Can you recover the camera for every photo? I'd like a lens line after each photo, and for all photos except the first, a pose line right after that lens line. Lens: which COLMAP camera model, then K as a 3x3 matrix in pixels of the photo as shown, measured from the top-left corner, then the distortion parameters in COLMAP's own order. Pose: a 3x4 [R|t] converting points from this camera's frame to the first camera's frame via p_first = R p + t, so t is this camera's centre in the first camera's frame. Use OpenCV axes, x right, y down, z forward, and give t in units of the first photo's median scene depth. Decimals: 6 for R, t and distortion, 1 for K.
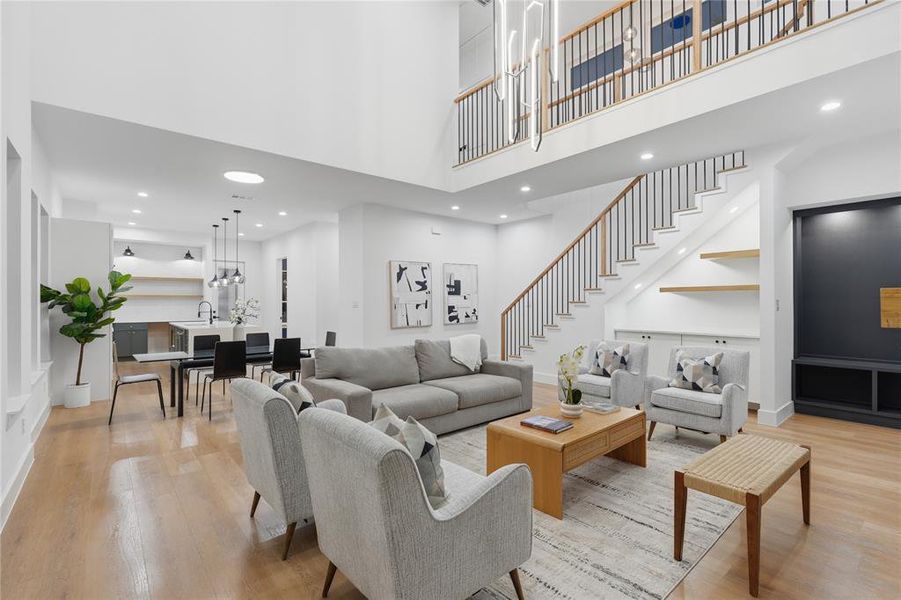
lens RADIAL K [[423.5, 0, 426.4], [0, 423.5, 301.3], [0, 0, 1]] dist [-0.000045, 0.000104]
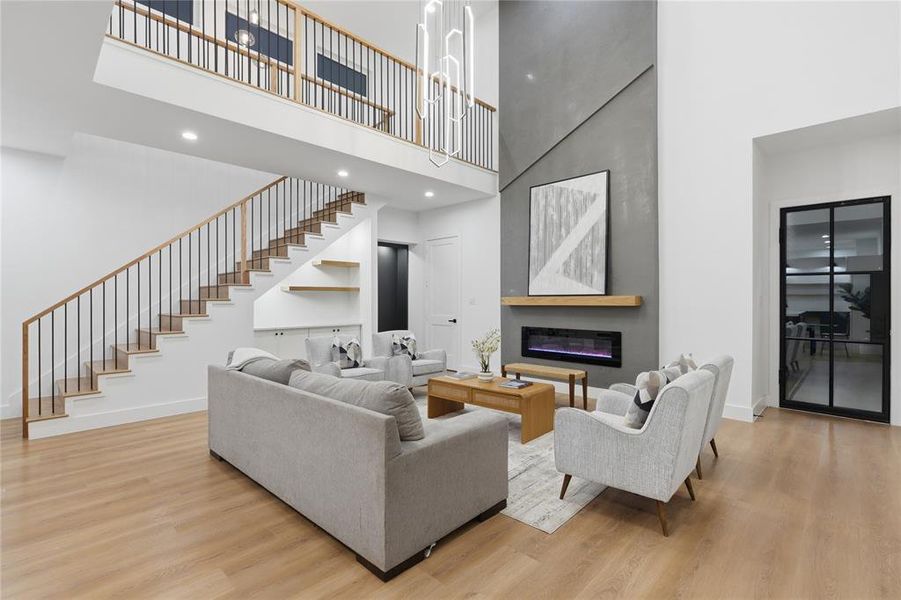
lens RADIAL K [[423.5, 0, 453.7], [0, 423.5, 300.6], [0, 0, 1]] dist [-0.000045, 0.000104]
pose [[-0.163402, -0.000694, 0.986559, -0.657577], [-0.003175, 0.999995, 0.000177, 0.002996], [-0.986554, -0.003104, -0.163404, 0.872404]]
